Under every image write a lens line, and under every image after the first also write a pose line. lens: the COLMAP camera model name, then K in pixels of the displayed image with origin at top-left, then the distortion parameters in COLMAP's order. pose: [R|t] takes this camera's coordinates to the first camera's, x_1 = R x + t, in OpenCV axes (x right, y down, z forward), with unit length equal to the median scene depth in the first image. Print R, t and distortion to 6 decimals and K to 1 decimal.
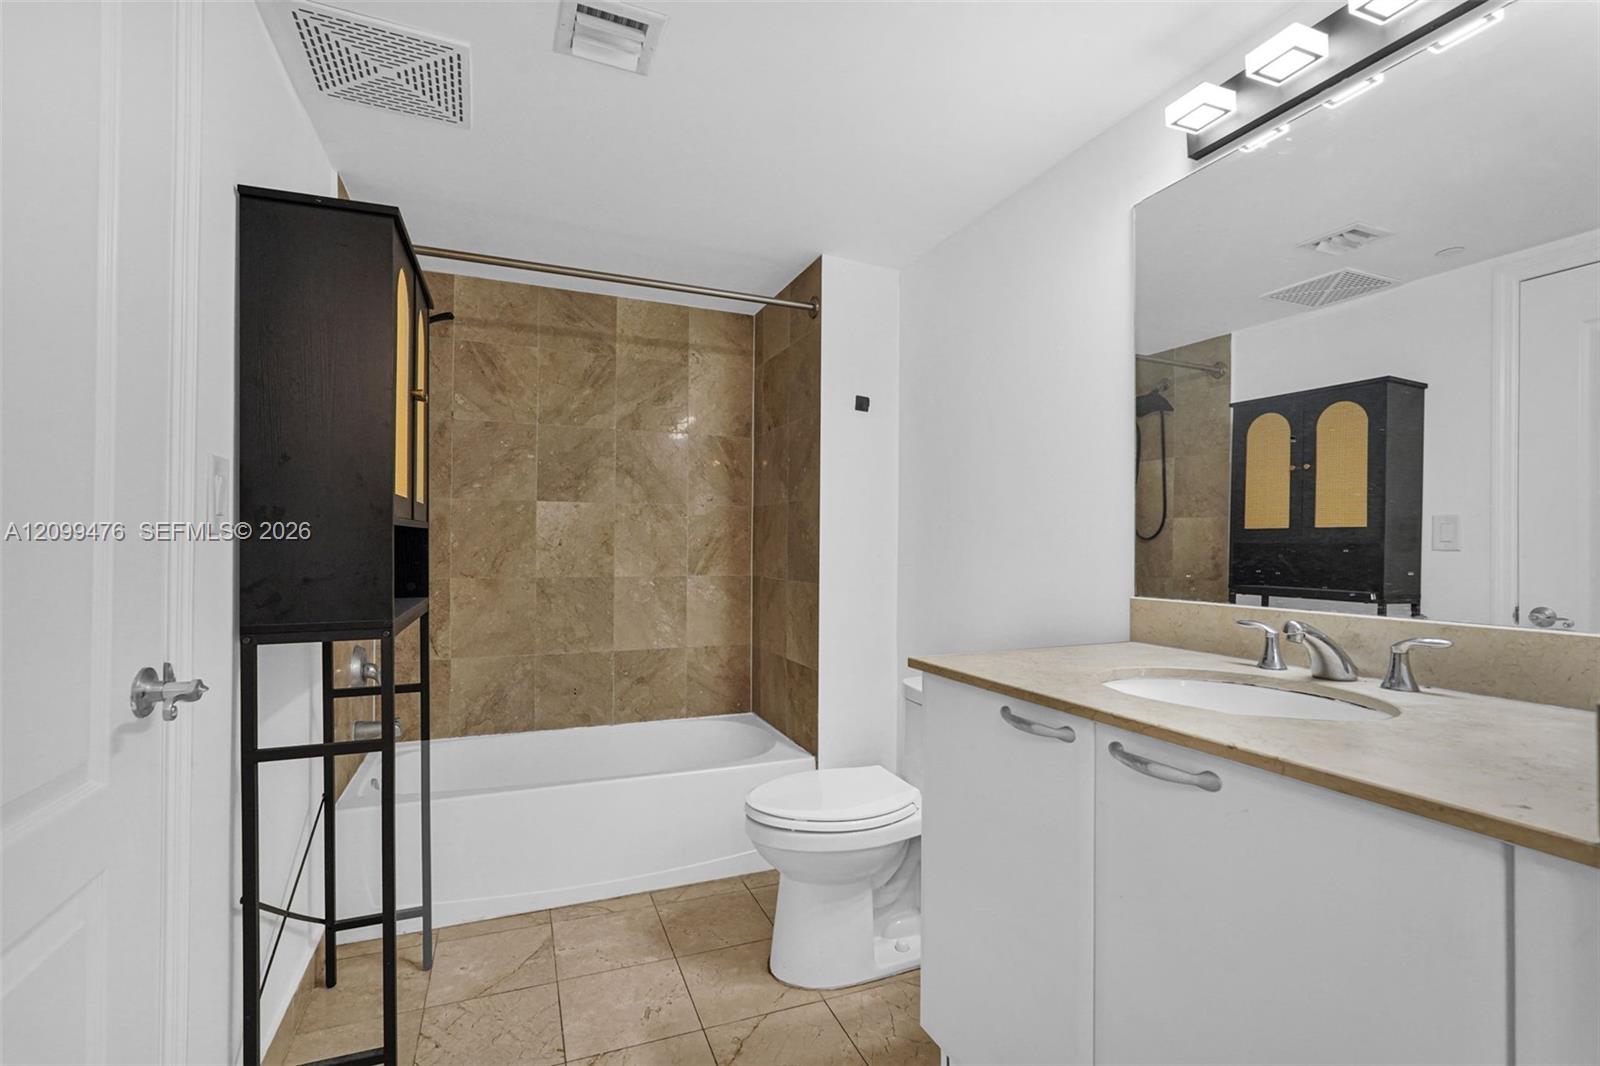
lens RADIAL K [[725.6, 0, 800.0], [0, 725.6, 533.0], [0, 0, 1]] dist [-0.017805, 0.008168]
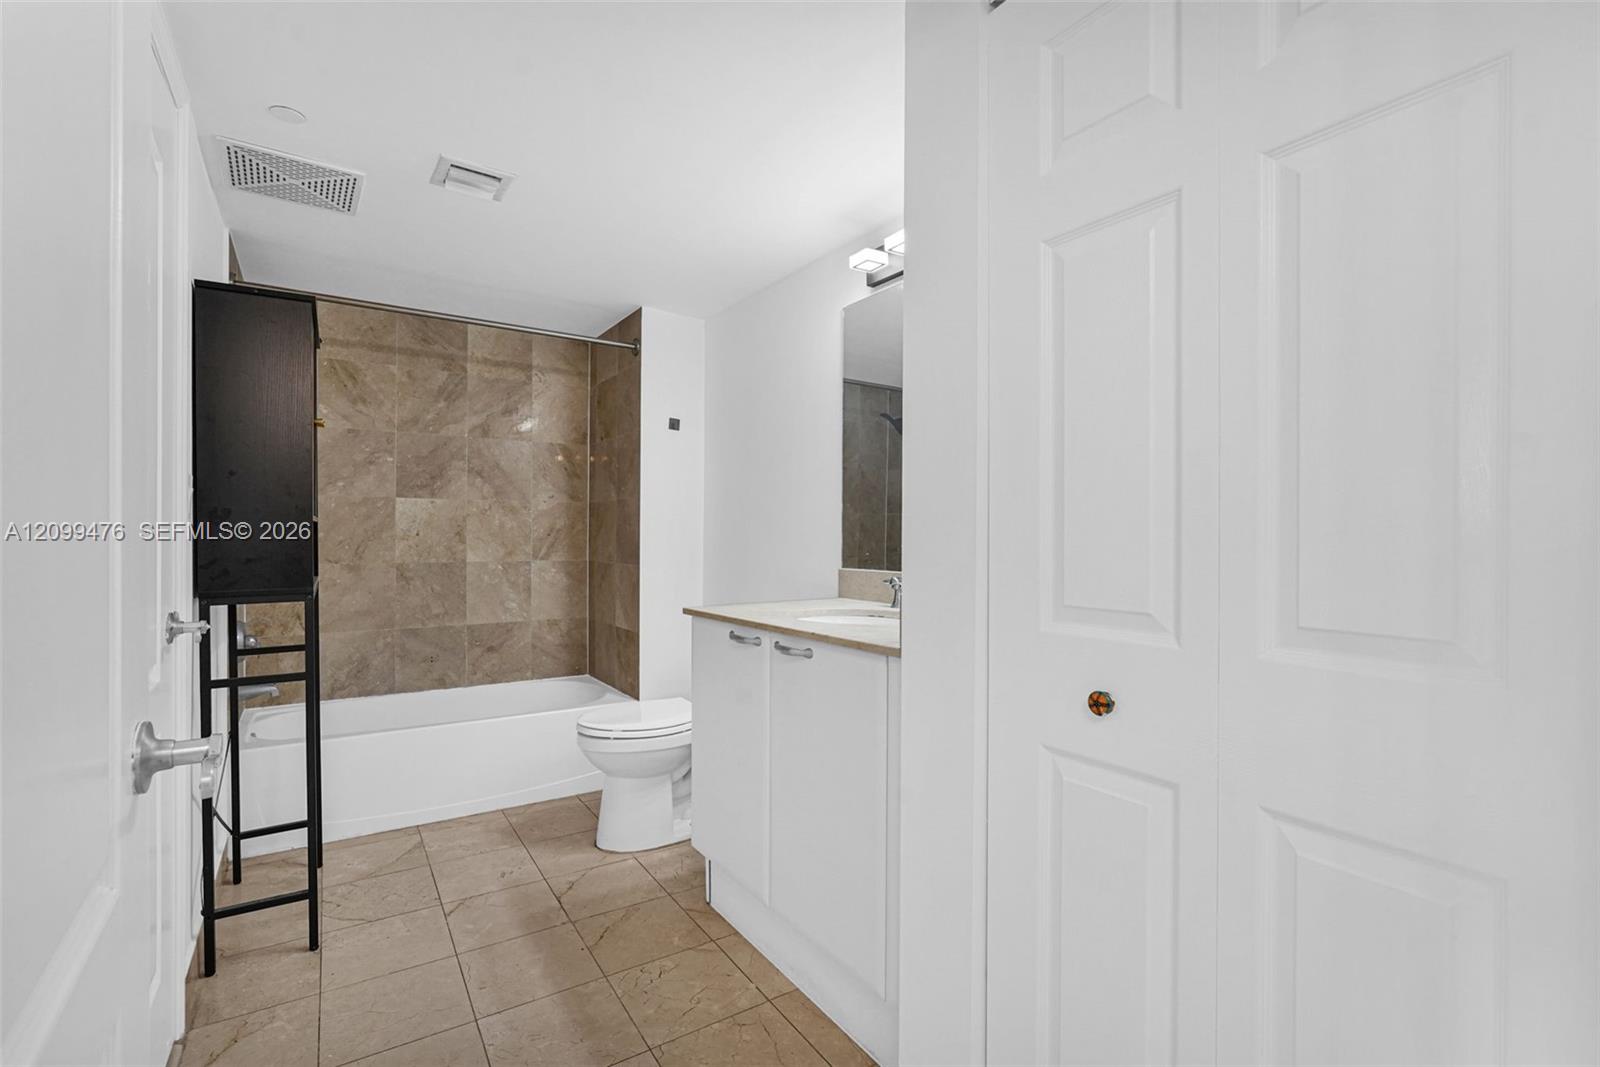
lens RADIAL K [[725.6, 0, 800.0], [0, 725.6, 533.5], [0, 0, 1]] dist [-0.017805, 0.008168]
pose [[0.979940, -0.001740, 0.199286, 0.043571], [-0.001158, 0.999895, 0.014425, -0.003728], [-0.199290, -0.014367, 0.979835, -0.275668]]
